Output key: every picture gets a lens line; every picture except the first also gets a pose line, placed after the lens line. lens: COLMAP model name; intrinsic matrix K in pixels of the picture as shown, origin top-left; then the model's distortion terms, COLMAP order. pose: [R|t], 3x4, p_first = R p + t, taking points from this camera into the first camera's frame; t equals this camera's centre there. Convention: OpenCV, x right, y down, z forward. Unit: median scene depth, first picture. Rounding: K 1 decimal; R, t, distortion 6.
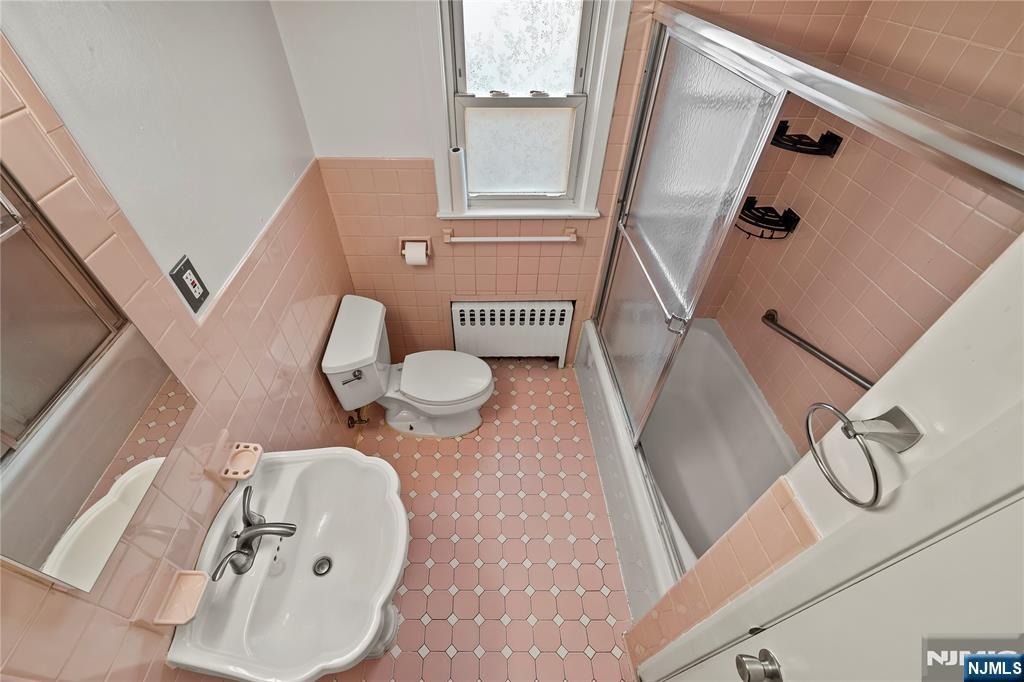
lens RADIAL K [[432.9, 0, 486.1], [0, 432.9, 342.3], [0, 0, 1]] dist [0.000721, 0.000165]
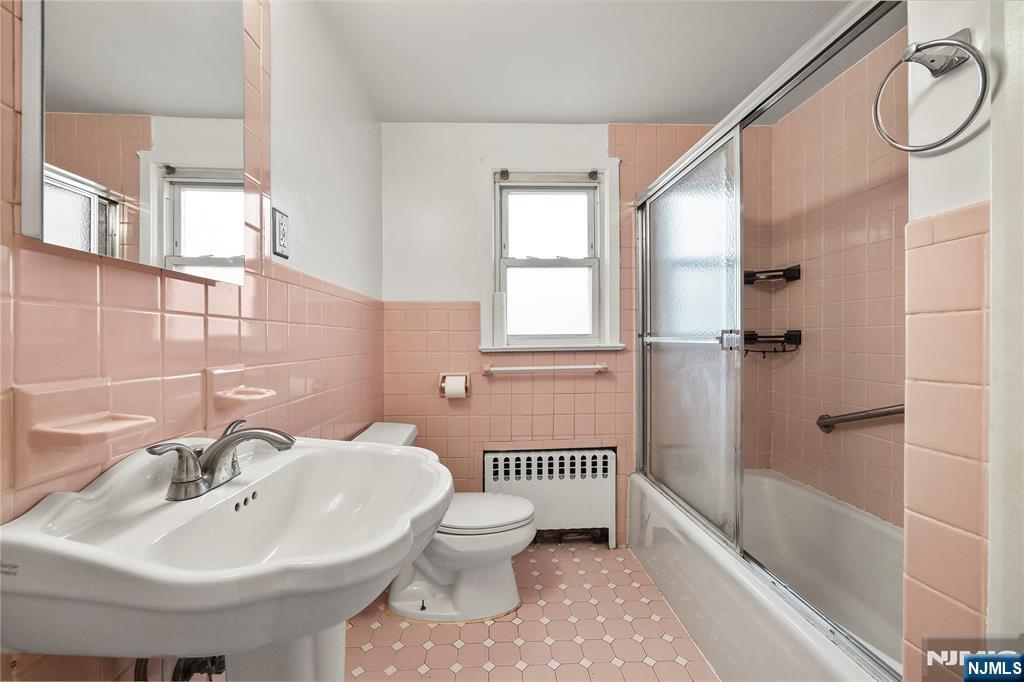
lens RADIAL K [[413.0, 0, 504.2], [0, 413.0, 345.9], [0, 0, 1]] dist [-0.001816, 0.000069]
pose [[0.999633, 0.014855, 0.022675, -0.064754], [0.005561, 0.706322, -0.707869, 0.401990], [-0.026531, 0.707735, 0.705979, 0.220984]]
